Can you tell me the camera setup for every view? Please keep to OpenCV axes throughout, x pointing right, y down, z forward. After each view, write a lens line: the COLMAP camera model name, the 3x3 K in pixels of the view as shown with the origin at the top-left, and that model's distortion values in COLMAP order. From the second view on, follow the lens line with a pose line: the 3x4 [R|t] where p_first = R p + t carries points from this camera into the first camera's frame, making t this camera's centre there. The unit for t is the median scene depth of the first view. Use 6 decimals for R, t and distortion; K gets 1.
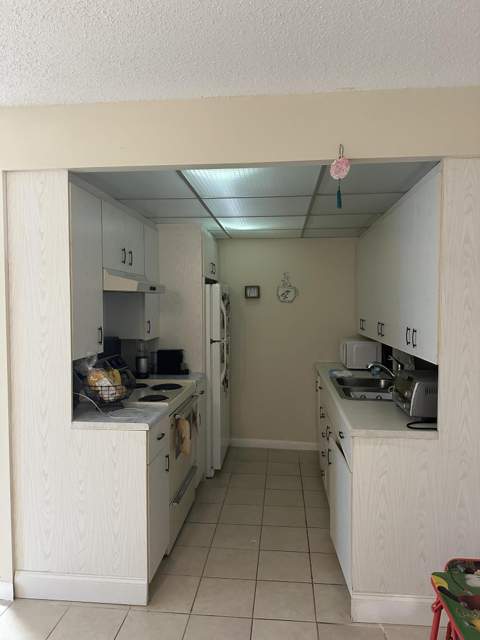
lens RADIAL K [[442.1, 0, 240.0], [0, 442.1, 320.0], [0, 0, 1]] dist [0.019974, -0.003630]
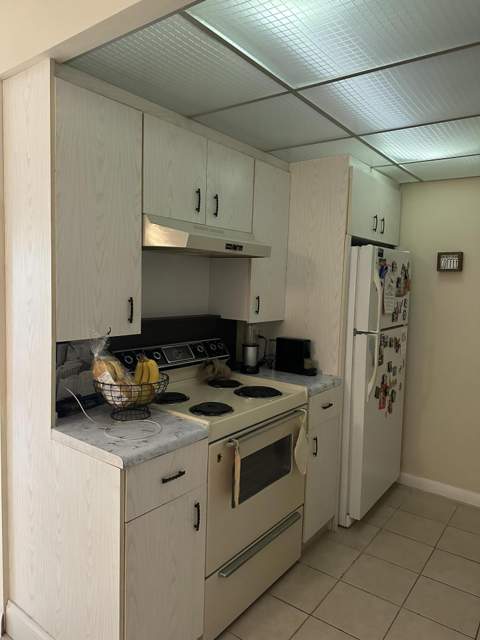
lens RADIAL K [[442.1, 0, 240.0], [0, 442.1, 320.0], [0, 0, 1]] dist [0.019974, -0.003630]
pose [[0.849688, 0.072133, -0.522329, 0.147979], [-0.050951, 0.997195, 0.054827, 0.002658], [0.524819, -0.019973, 0.850979, 0.362392]]
